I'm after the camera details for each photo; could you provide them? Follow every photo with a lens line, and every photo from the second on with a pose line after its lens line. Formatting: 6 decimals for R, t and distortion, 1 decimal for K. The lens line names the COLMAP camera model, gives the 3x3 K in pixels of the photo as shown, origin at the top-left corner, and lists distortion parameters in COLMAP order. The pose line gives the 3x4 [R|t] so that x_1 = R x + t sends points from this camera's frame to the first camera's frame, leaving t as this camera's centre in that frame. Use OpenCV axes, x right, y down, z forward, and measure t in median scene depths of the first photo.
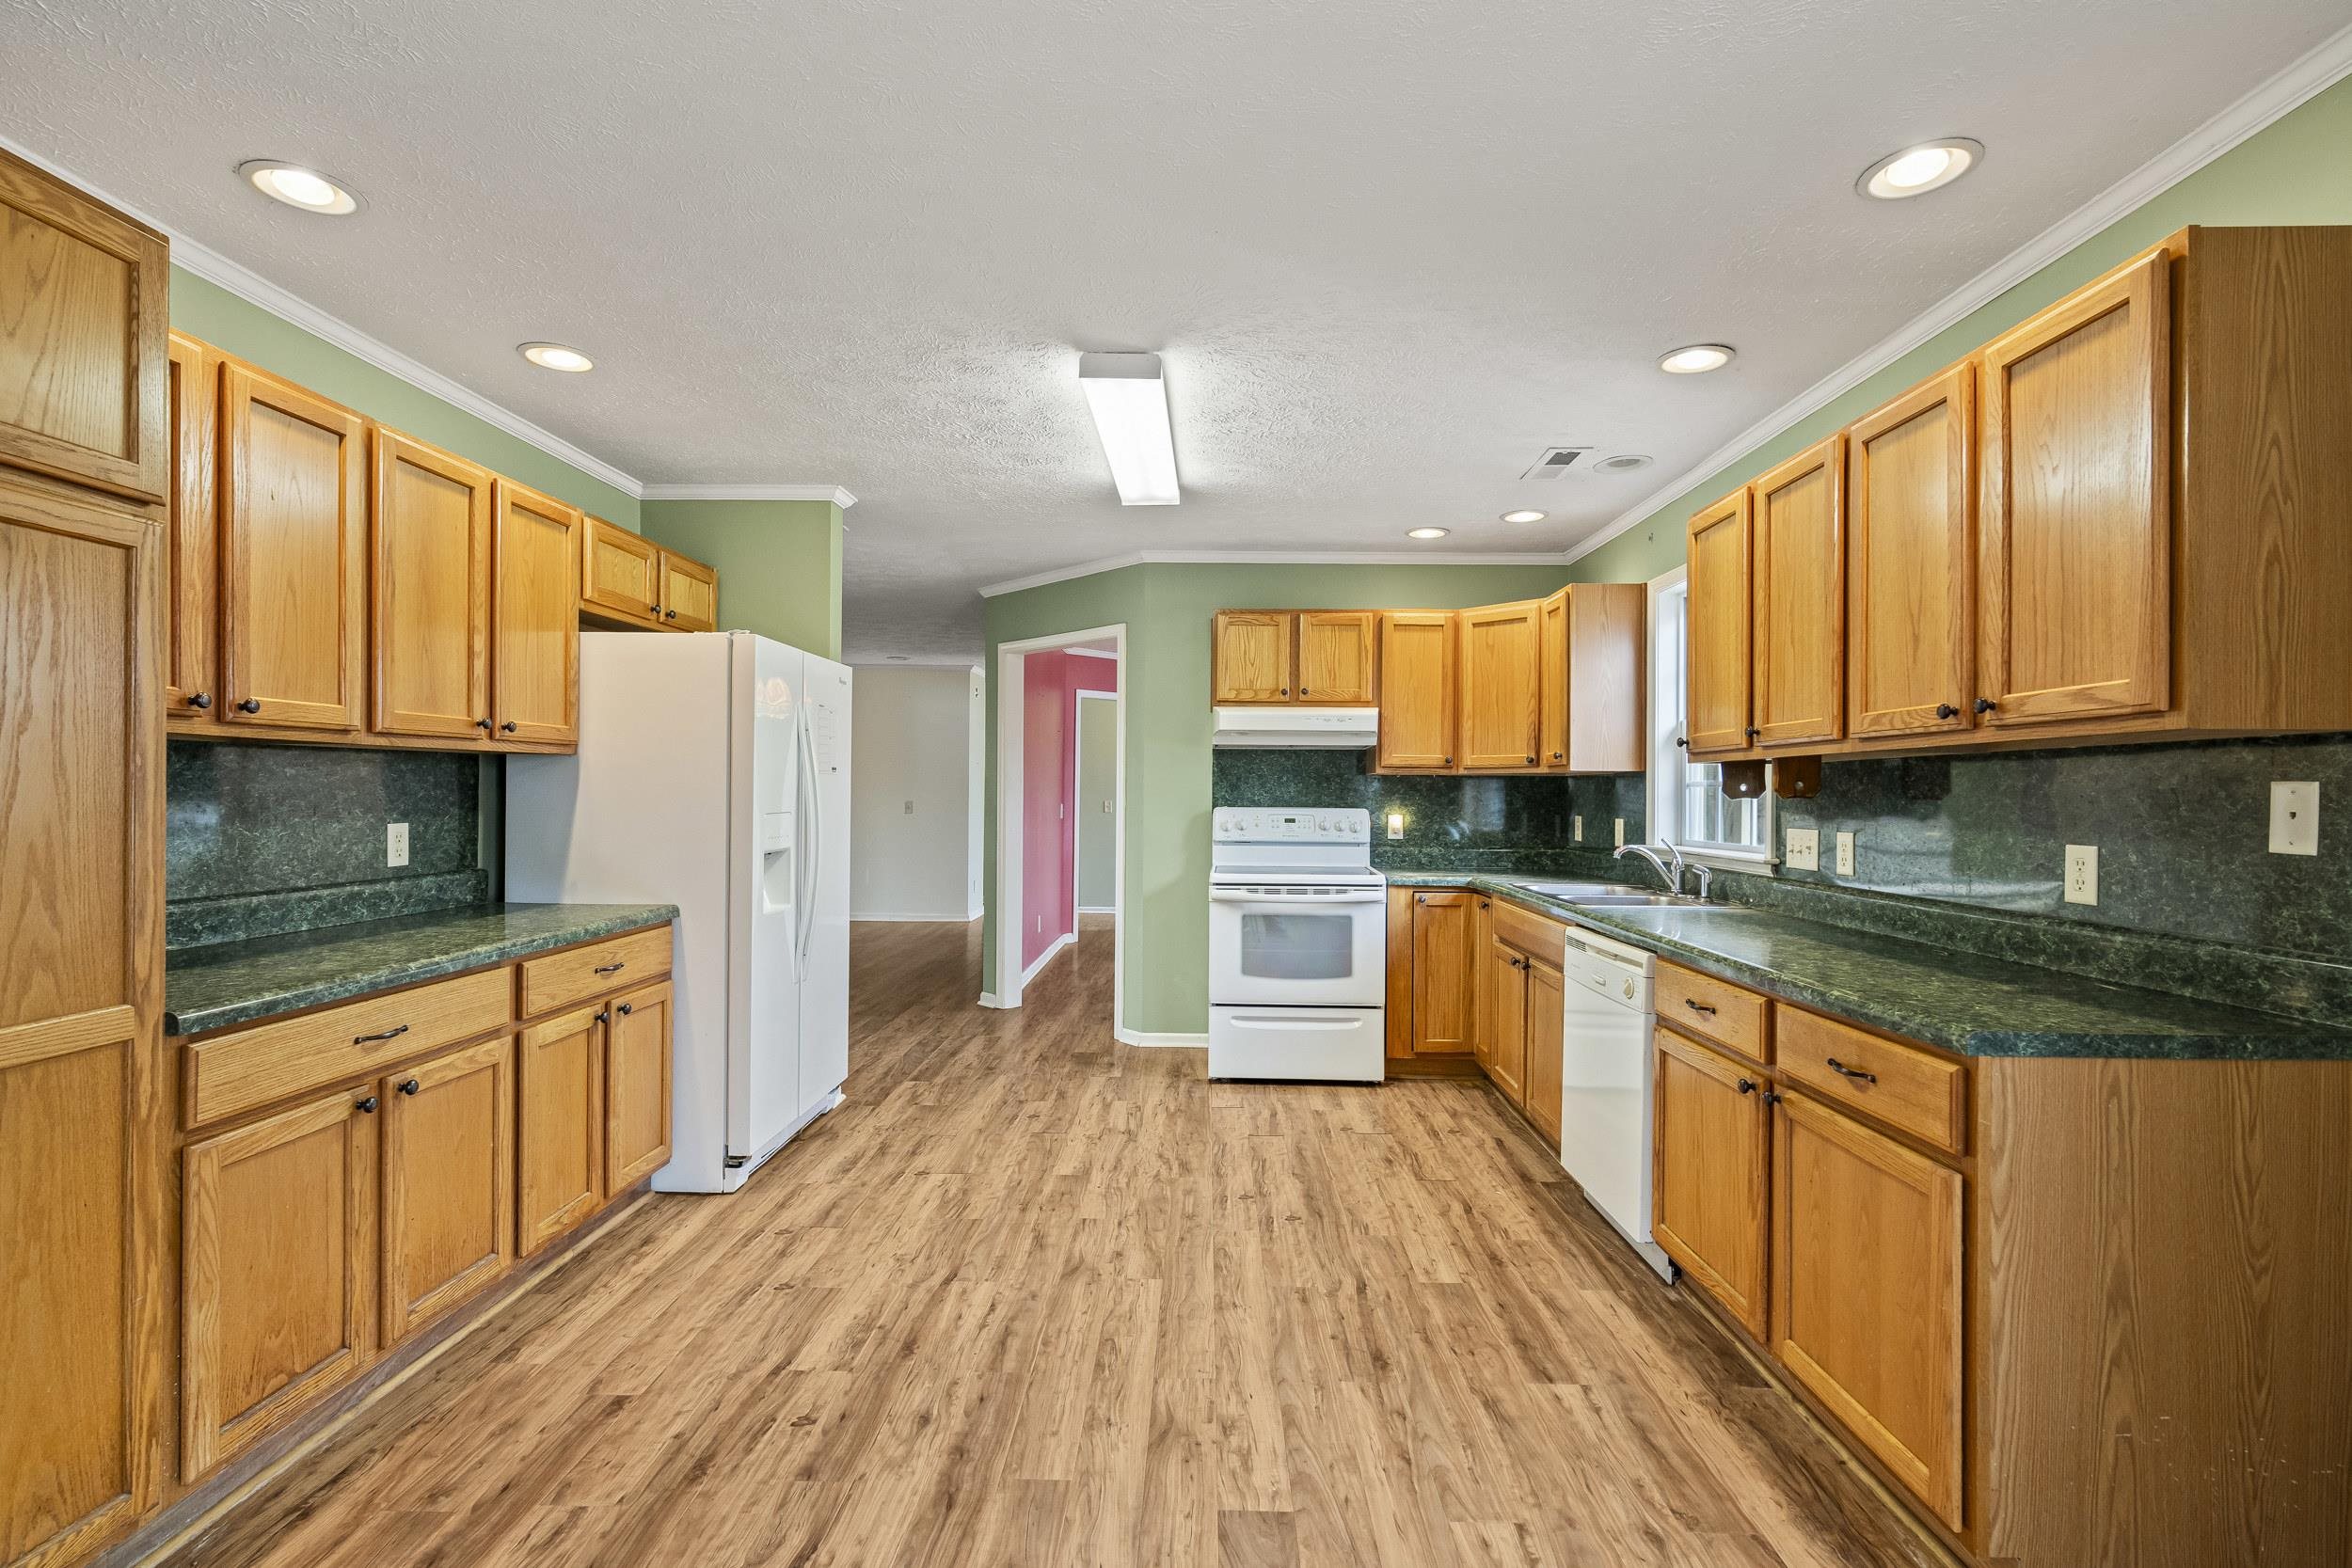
lens RADIAL K [[1068.0, 0, 1172.9], [0, 1068.0, 795.0], [0, 0, 1]] dist [-0.006661, 0.002334]
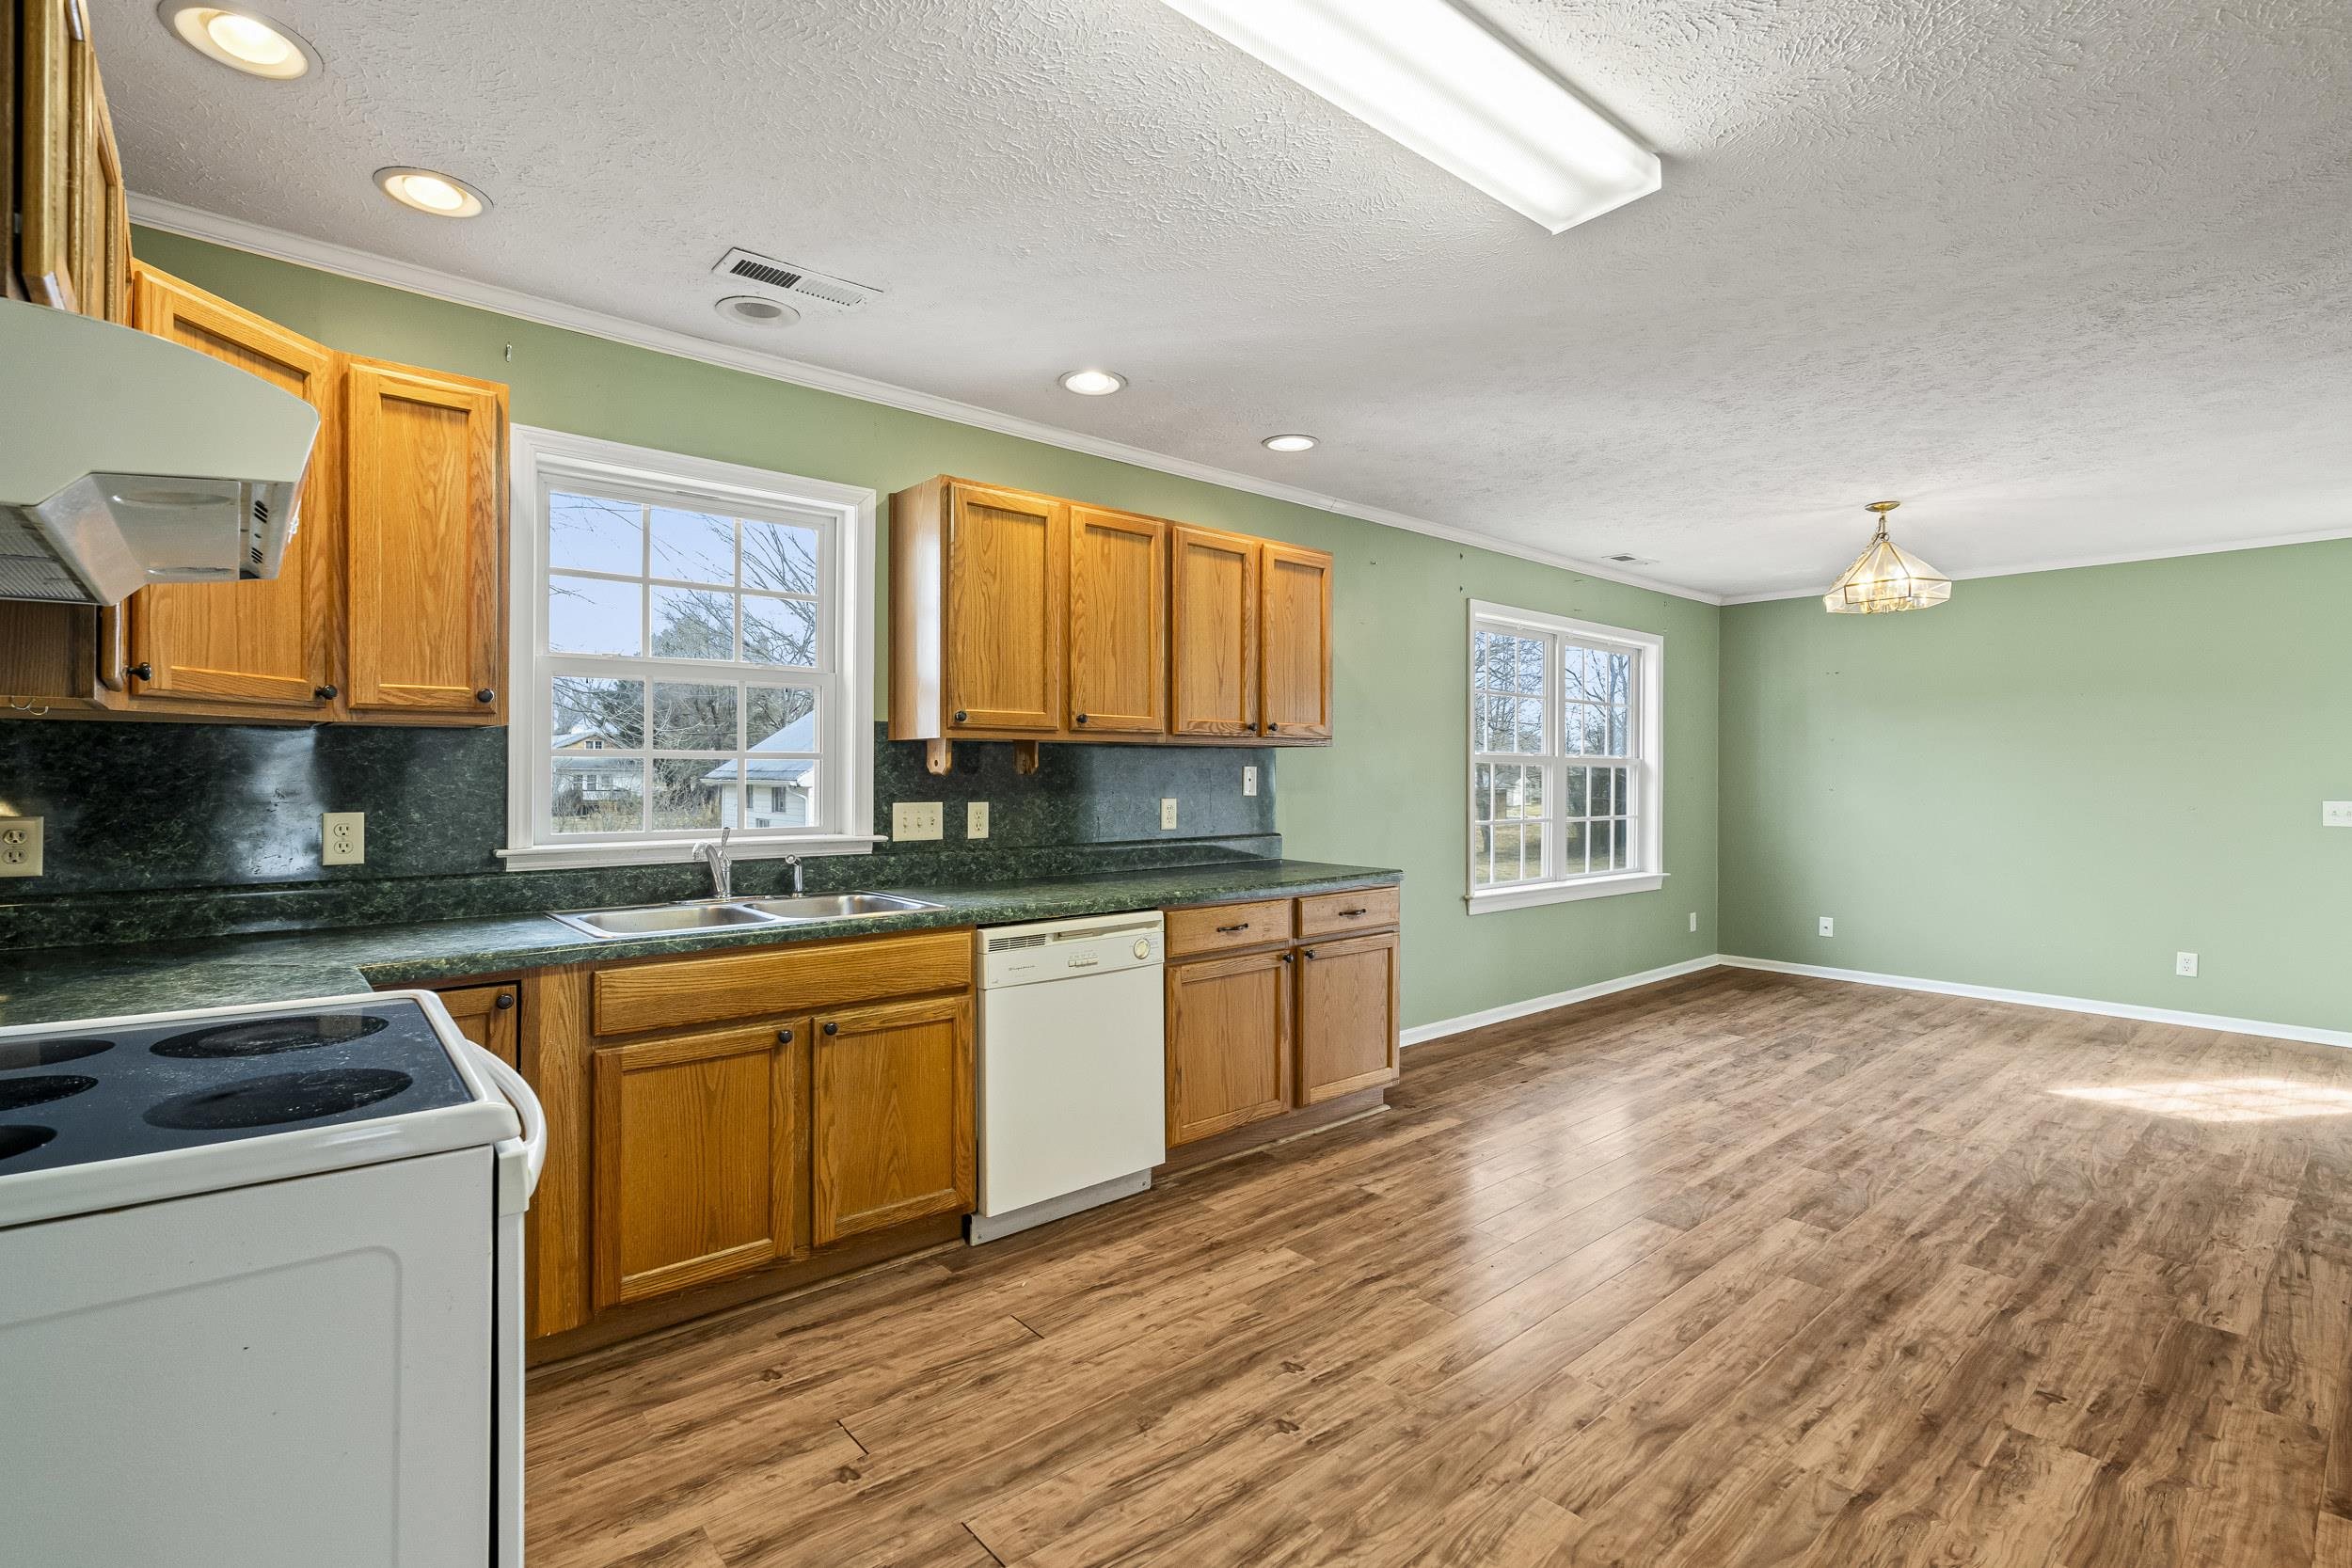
lens RADIAL K [[1068.0, 0, 1149.3], [0, 1068.0, 774.7], [0, 0, 1]] dist [-0.006661, 0.002334]
pose [[-0.658913, -0.008318, 0.752174, -0.382092], [-0.005177, 0.999965, 0.006524, -0.004230], [-0.752202, 0.000405, -0.658933, 1.644829]]
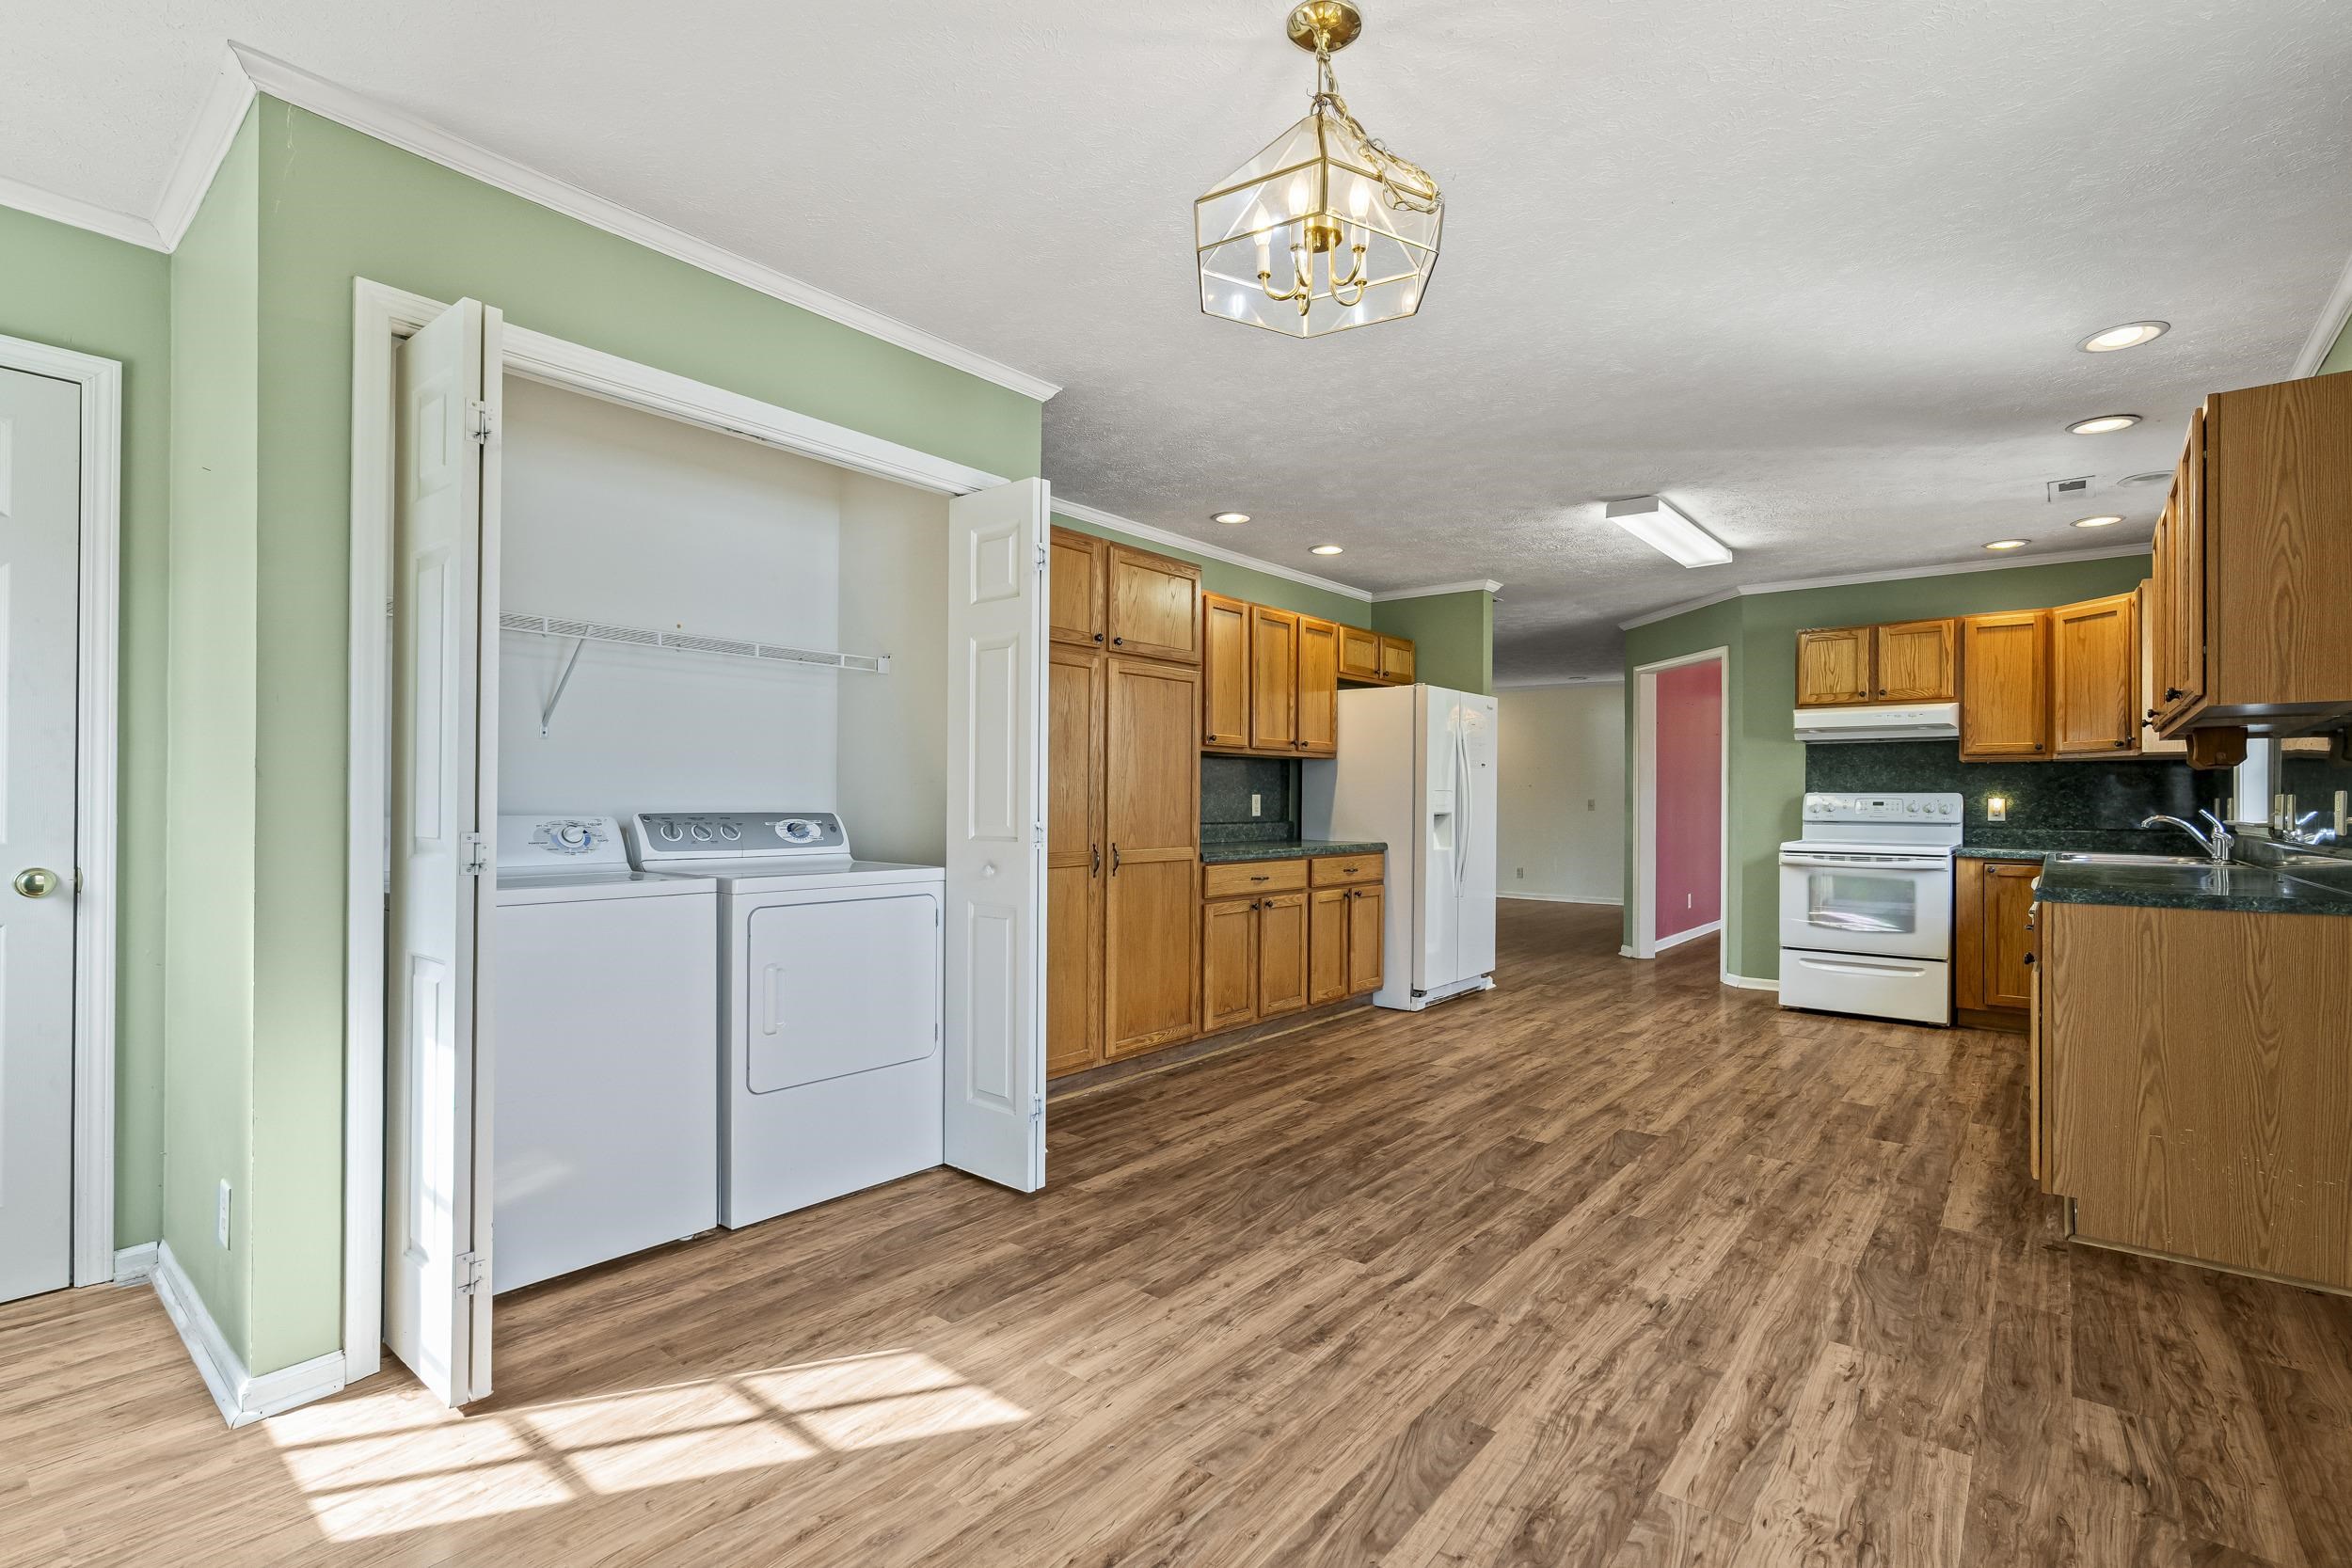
lens RADIAL K [[1068.0, 0, 1189.9], [0, 1068.0, 803.3], [0, 0, 1]] dist [-0.006661, 0.002334]
pose [[0.795489, -0.001571, -0.605966, 0.377502], [-0.000888, 0.999993, -0.003758, 0.050090], [0.605968, 0.003528, 0.795481, -0.654706]]
